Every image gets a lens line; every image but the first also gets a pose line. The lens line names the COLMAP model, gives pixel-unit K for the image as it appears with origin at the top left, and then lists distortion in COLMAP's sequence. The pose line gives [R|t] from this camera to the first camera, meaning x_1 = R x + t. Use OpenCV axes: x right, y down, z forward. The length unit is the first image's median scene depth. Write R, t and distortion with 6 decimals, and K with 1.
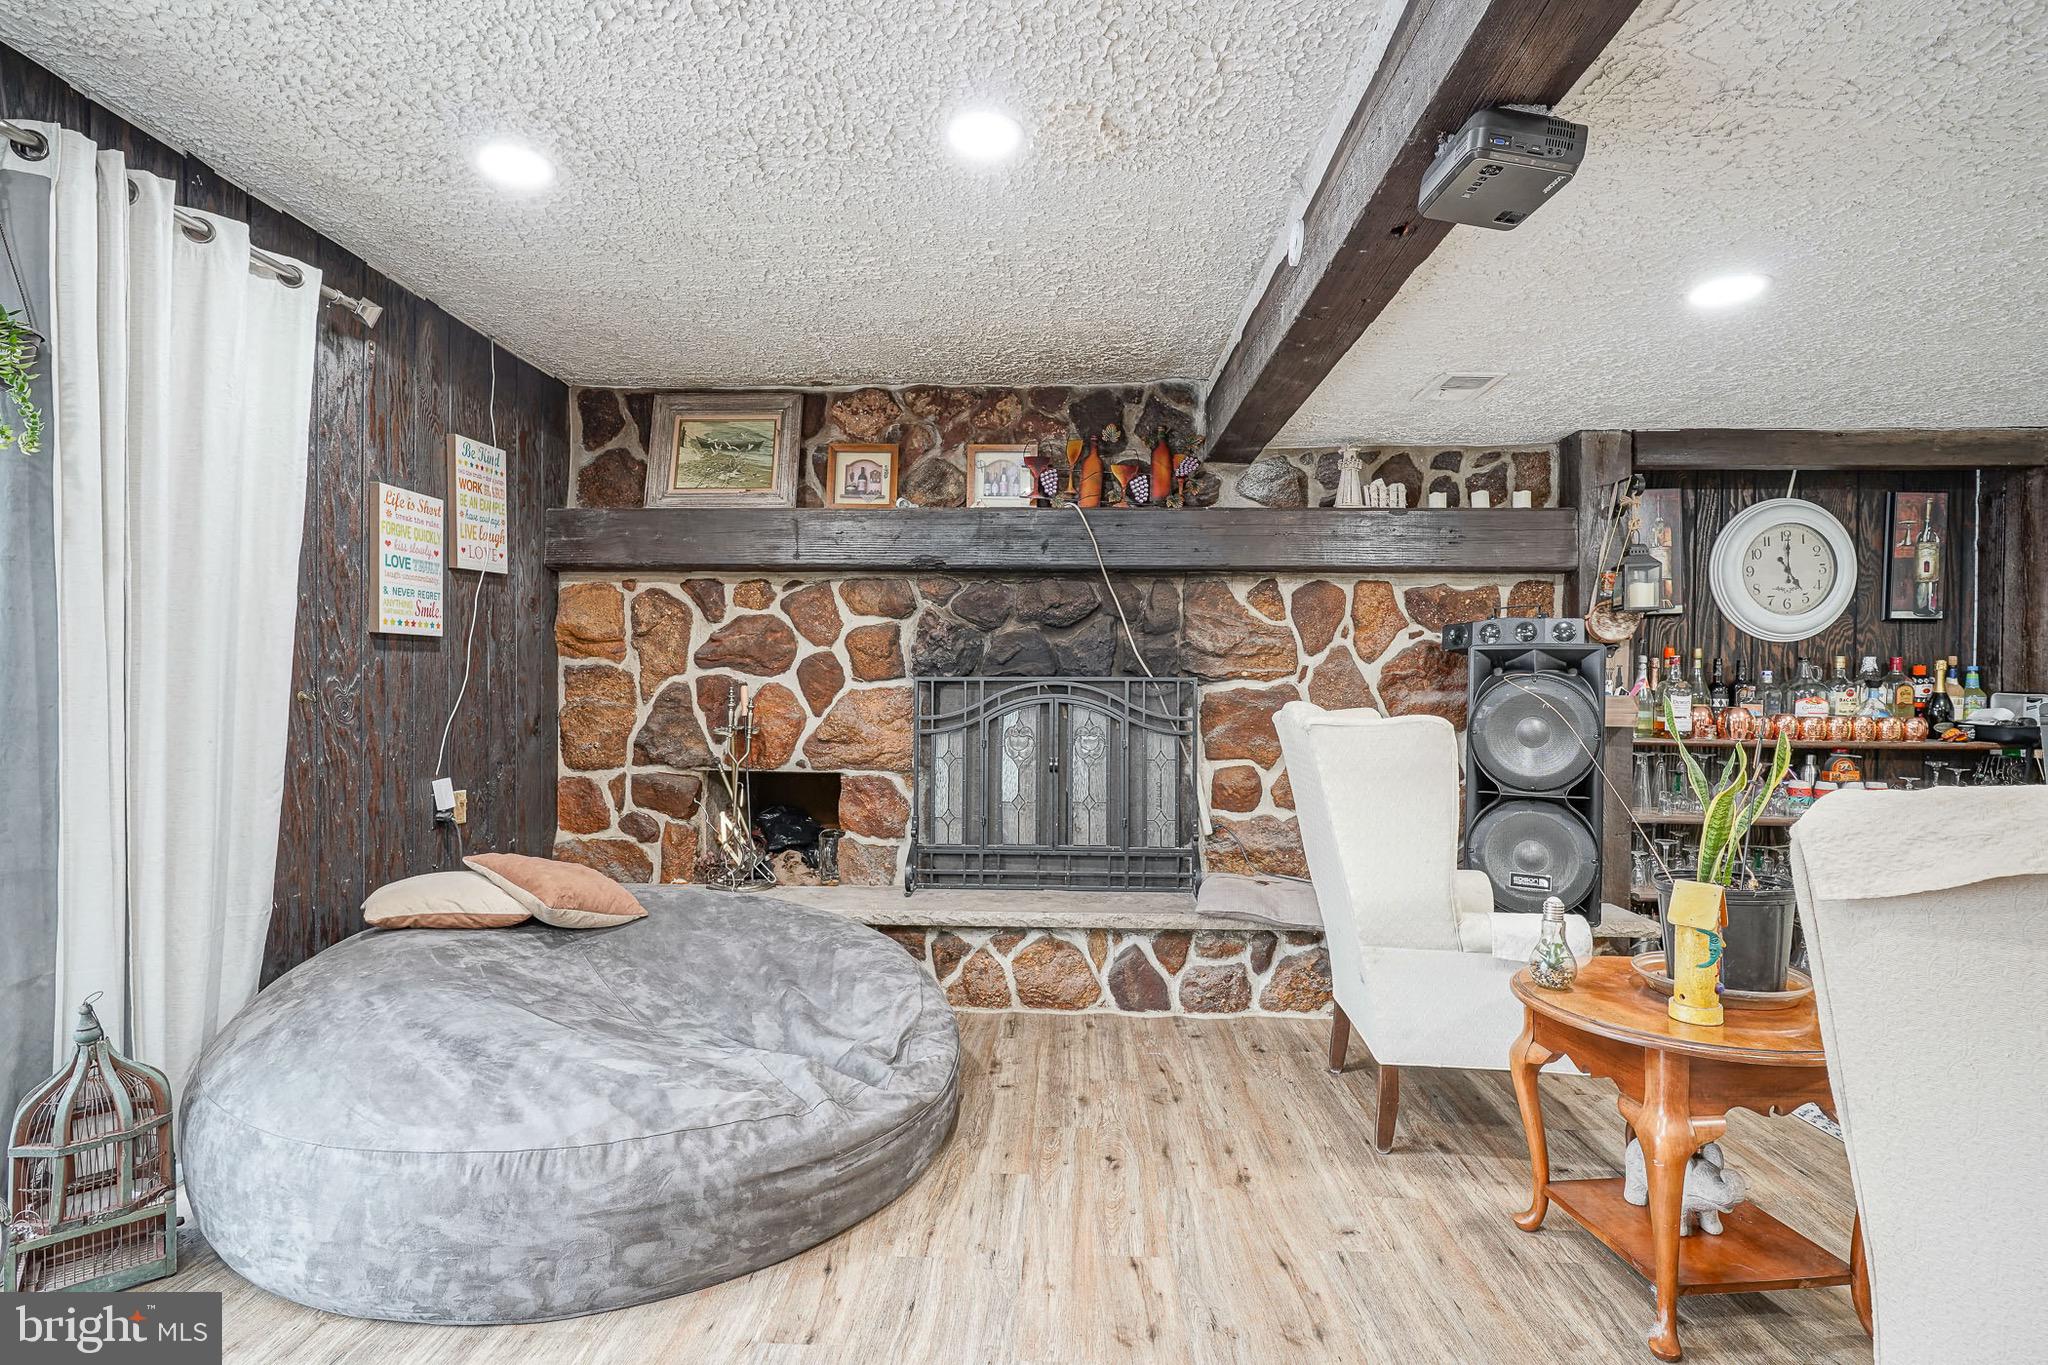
lens RADIAL K [[984.0, 0, 1036.1], [0, 984.0, 693.3], [0, 0, 1]] dist [-0.017643, 0.009098]
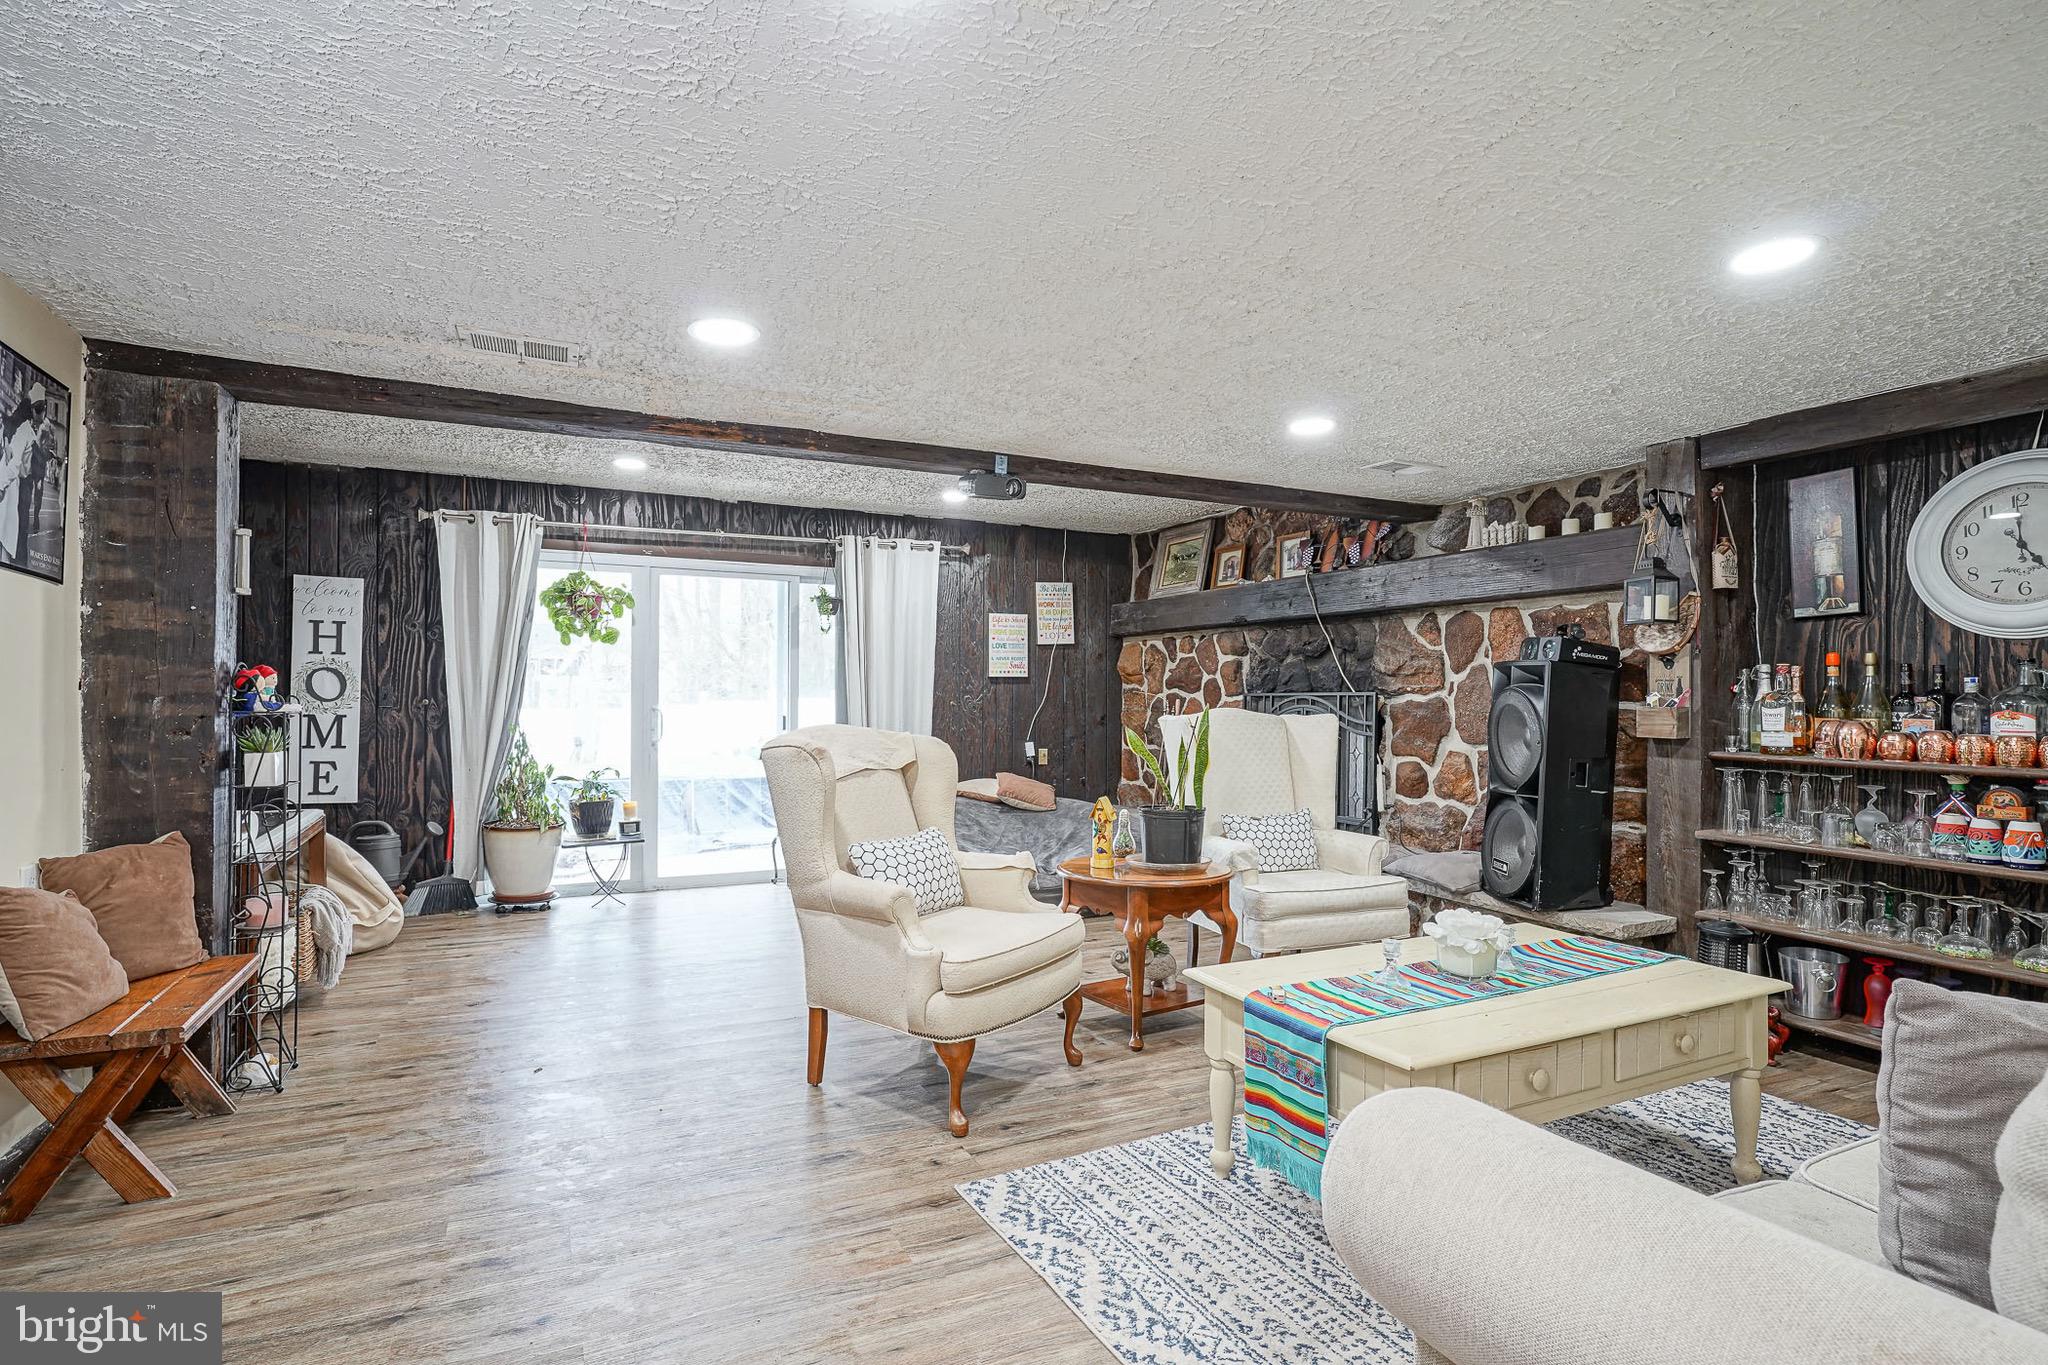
lens RADIAL K [[984.0, 0, 1036.1], [0, 984.0, 693.3], [0, 0, 1]] dist [-0.017643, 0.009098]
pose [[0.488262, -0.007403, -0.872666, 1.072482], [-0.006202, 0.999909, -0.011952, 0.003784], [0.872675, 0.011248, 0.488172, -0.044442]]
